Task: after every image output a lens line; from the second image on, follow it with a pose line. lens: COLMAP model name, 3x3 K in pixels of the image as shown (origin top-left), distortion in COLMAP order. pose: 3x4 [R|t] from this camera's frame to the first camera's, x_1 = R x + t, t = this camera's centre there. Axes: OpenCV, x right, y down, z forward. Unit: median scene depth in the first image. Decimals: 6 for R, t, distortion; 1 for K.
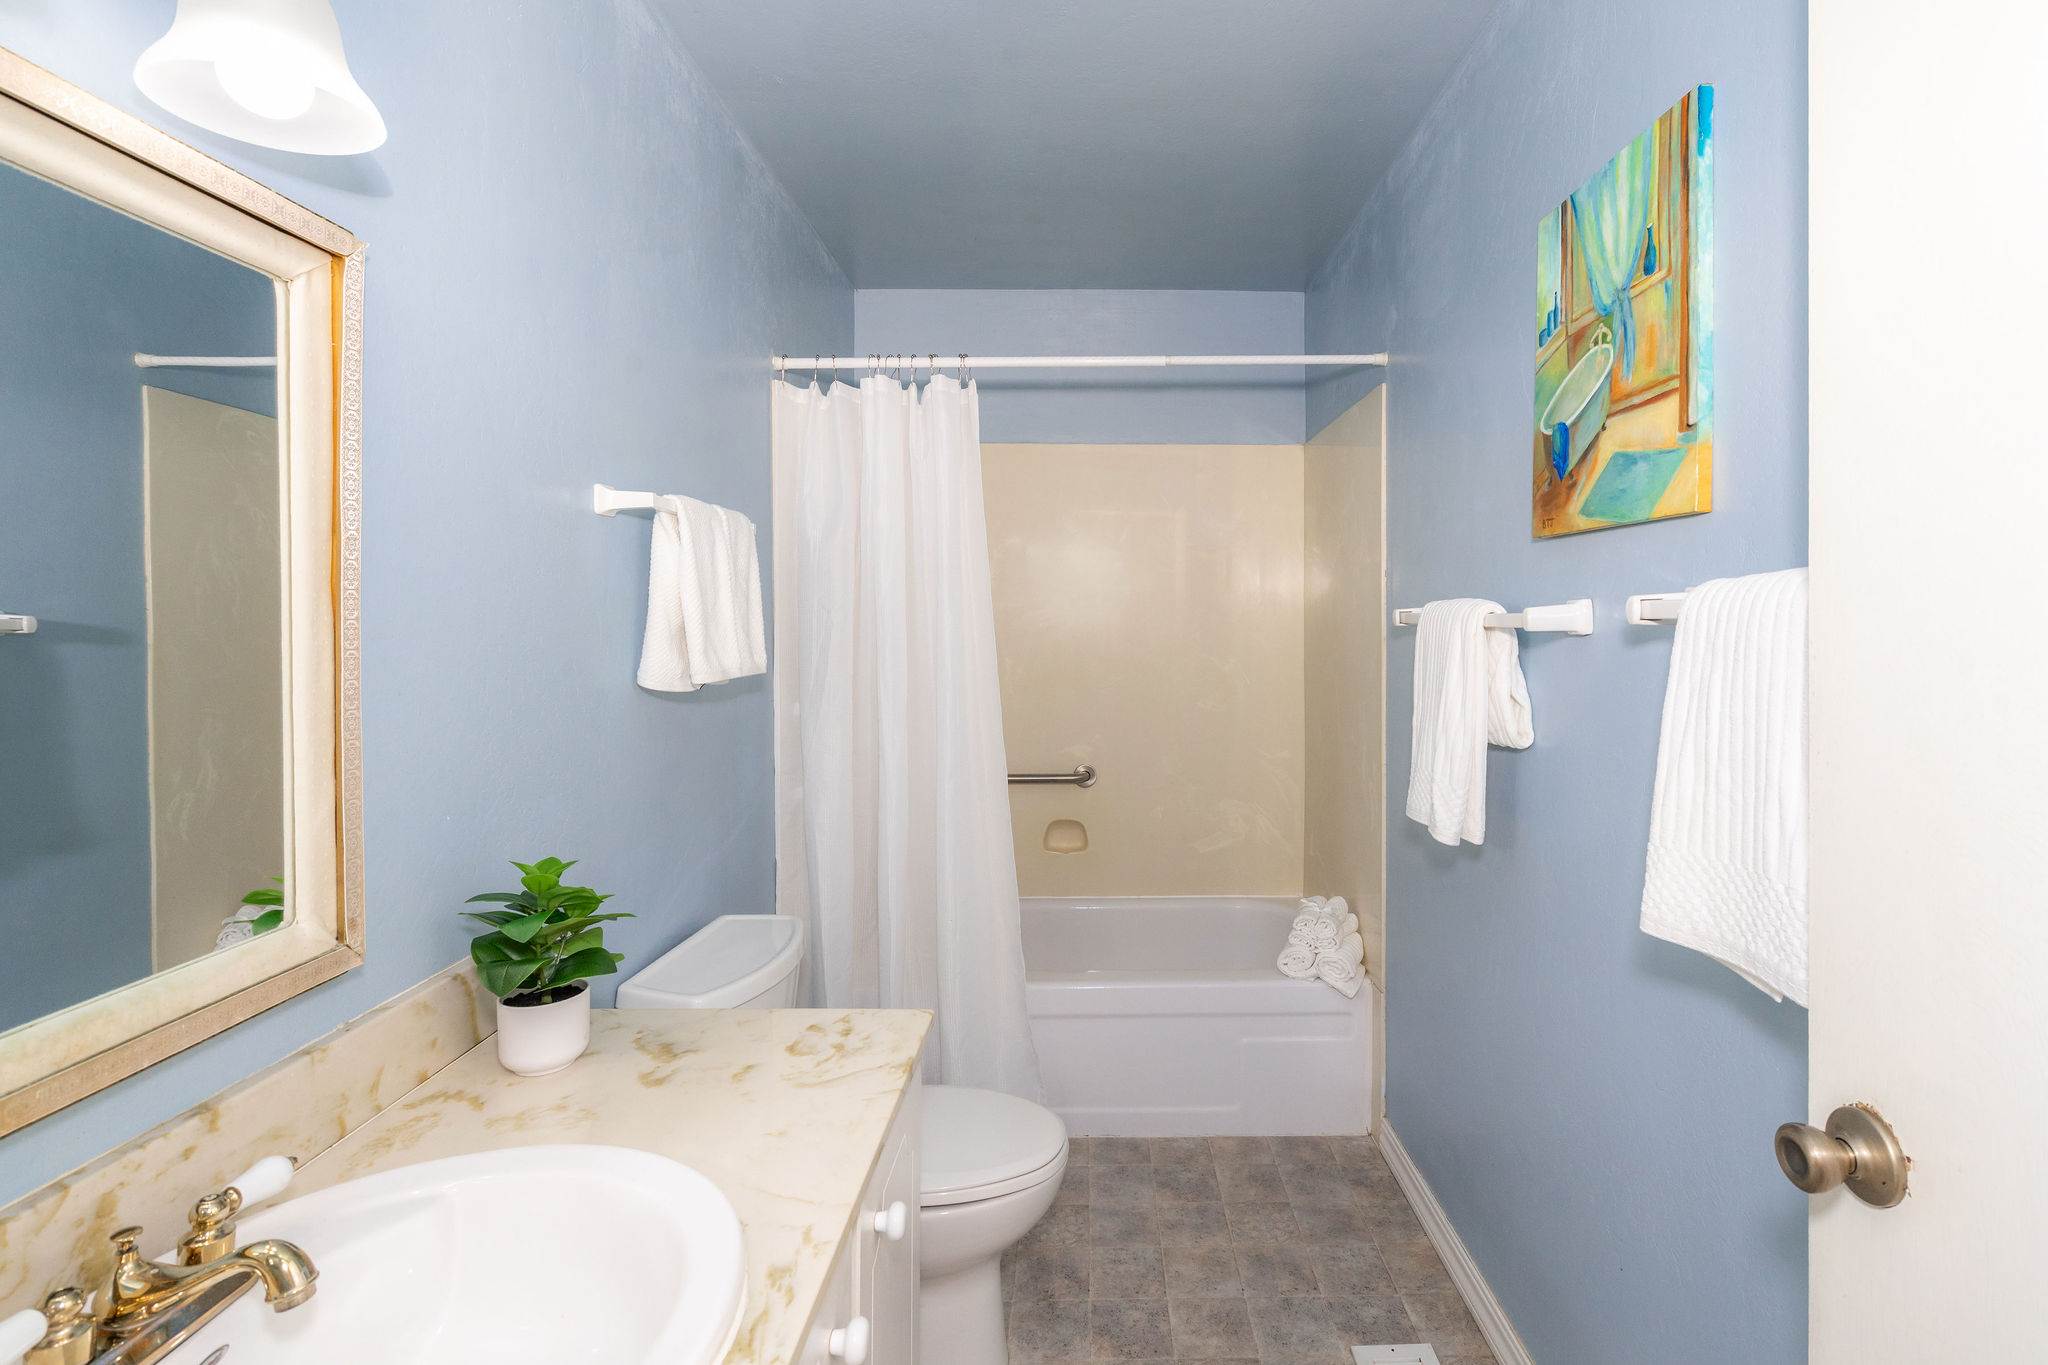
lens RADIAL K [[956.4, 0, 974.4], [0, 956.4, 661.5], [0, 0, 1]] dist [-0.006049, 0.005910]
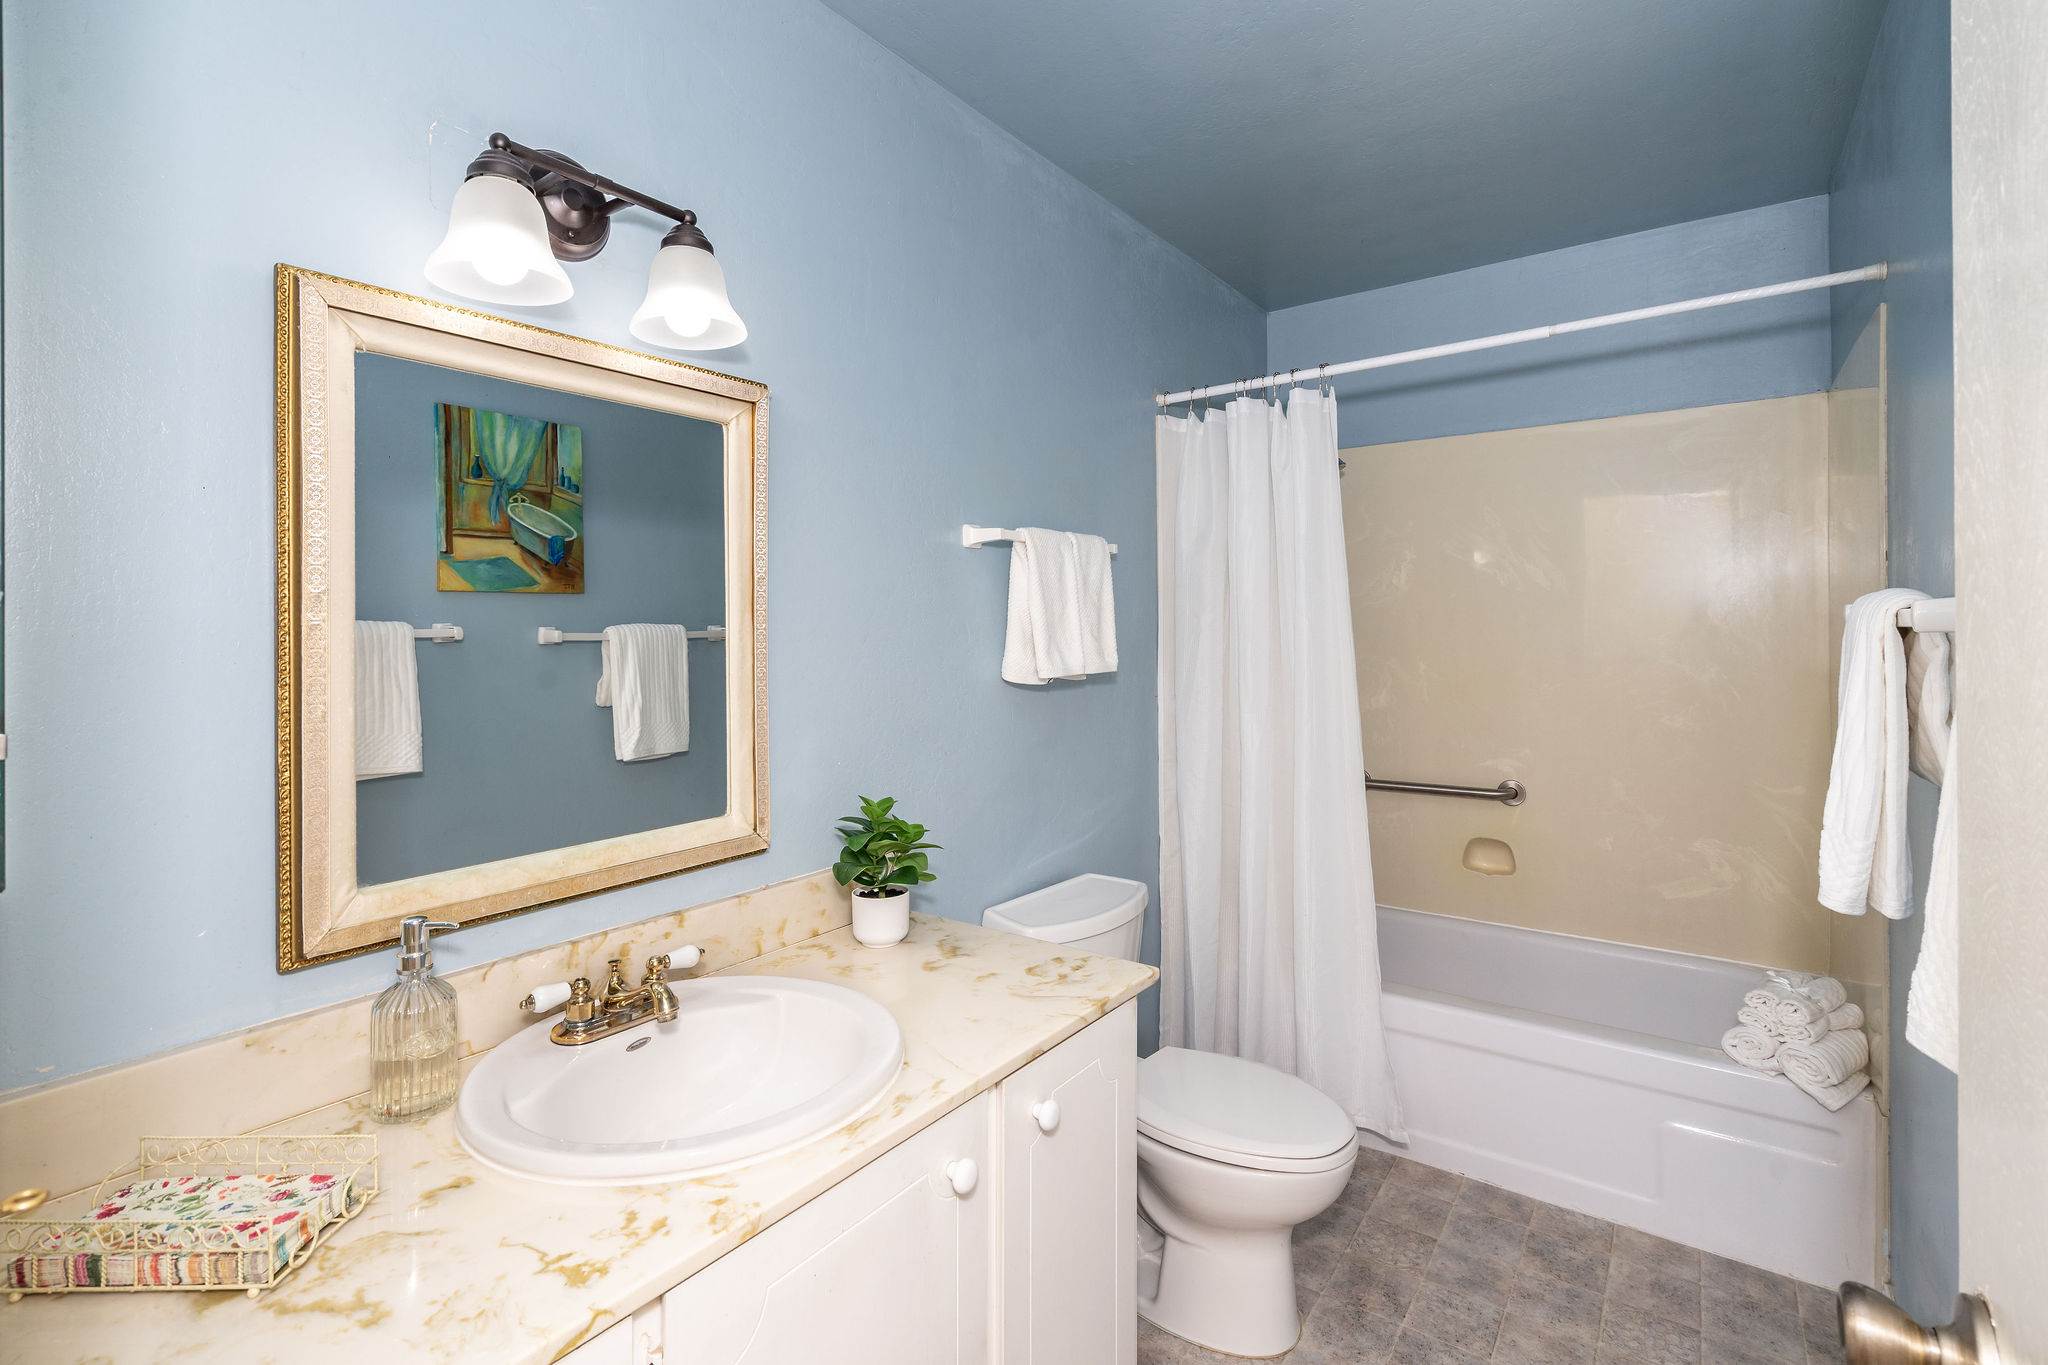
lens RADIAL K [[937.7, 0, 1018.2], [0, 937.7, 665.6], [0, 0, 1]] dist [-0.000952, 0.001450]
pose [[0.801343, 0.016504, -0.597978, 0.357255], [-0.015454, 0.999857, 0.006887, -0.000611], [0.598006, 0.003722, 0.801483, 0.003468]]
